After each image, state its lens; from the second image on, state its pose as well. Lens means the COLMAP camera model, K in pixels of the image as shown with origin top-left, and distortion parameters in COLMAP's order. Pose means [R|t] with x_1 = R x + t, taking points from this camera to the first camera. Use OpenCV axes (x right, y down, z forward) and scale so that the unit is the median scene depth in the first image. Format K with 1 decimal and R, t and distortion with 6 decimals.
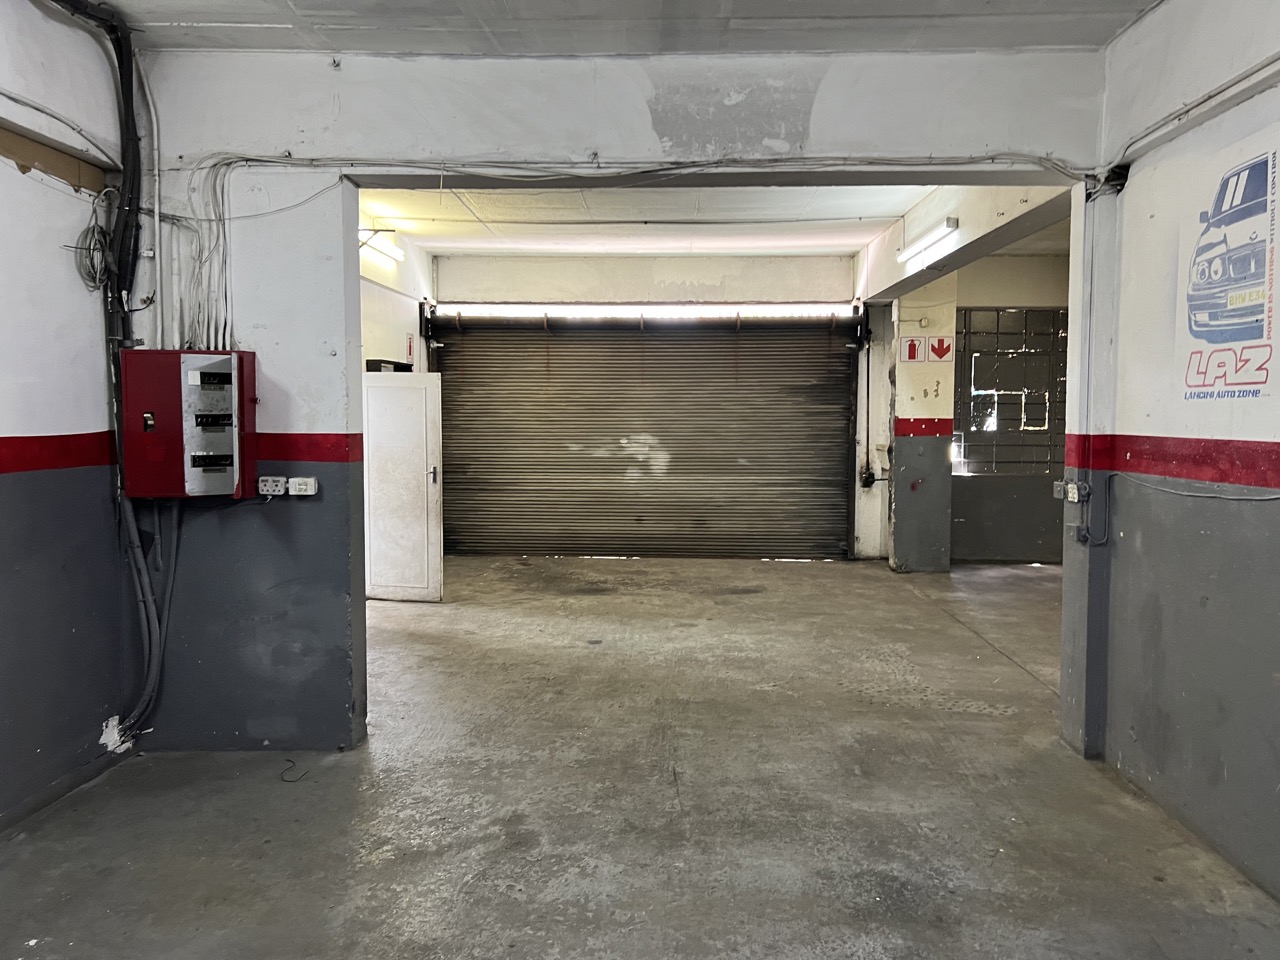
lens RADIAL K [[961.3, 0, 639.8], [0, 961.3, 476.1], [0, 0, 1]] dist [0.066505, -0.065884]
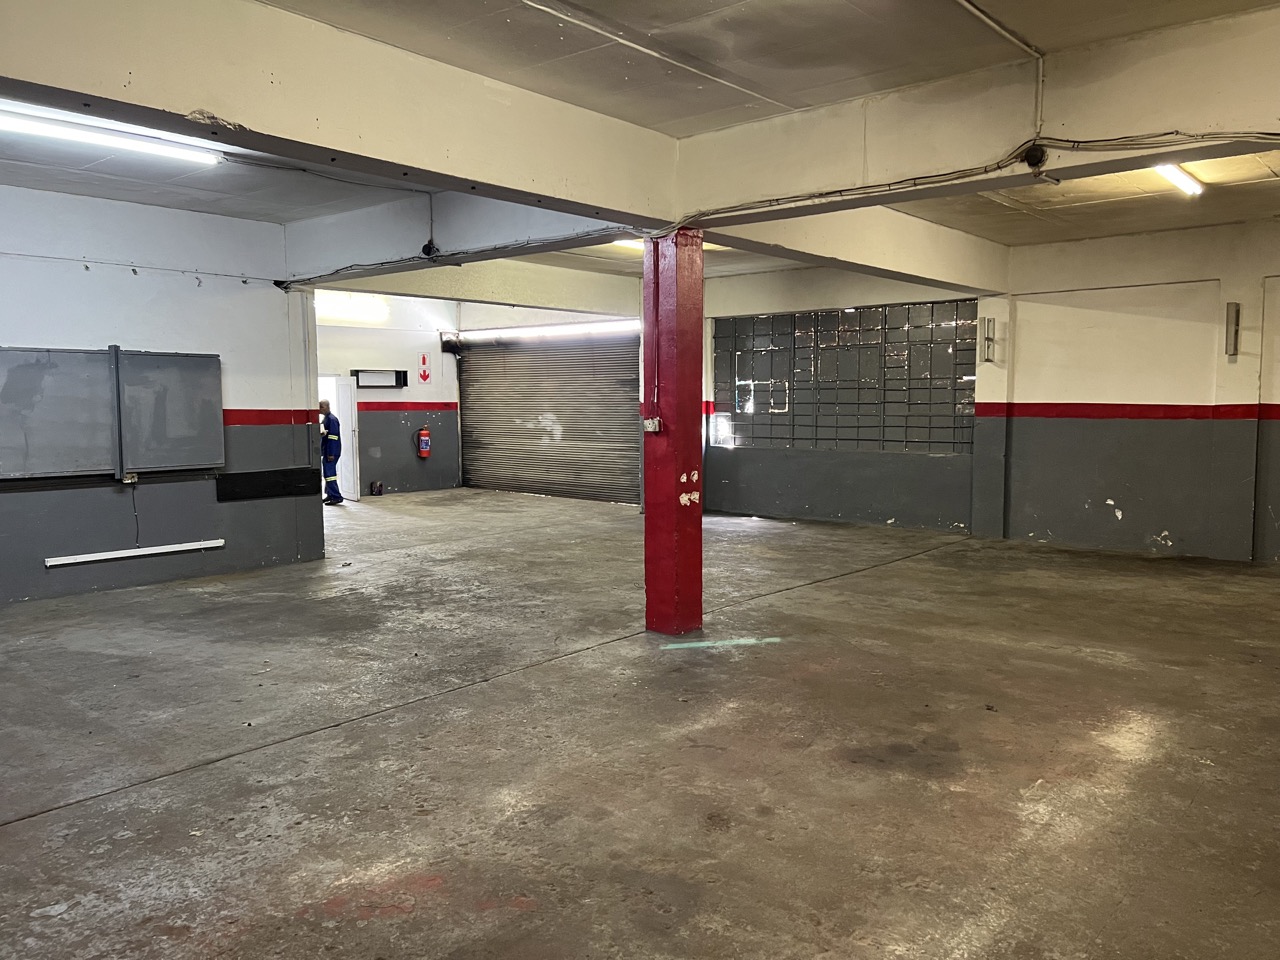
lens RADIAL K [[961.3, 0, 640.3], [0, 961.3, 479.2], [0, 0, 1]] dist [0.066505, -0.065884]
pose [[0.776049, 0.050723, -0.628630, 1.052286], [-0.043174, 0.998695, 0.027284, 0.011880], [0.629193, 0.005967, 0.777226, -0.069336]]
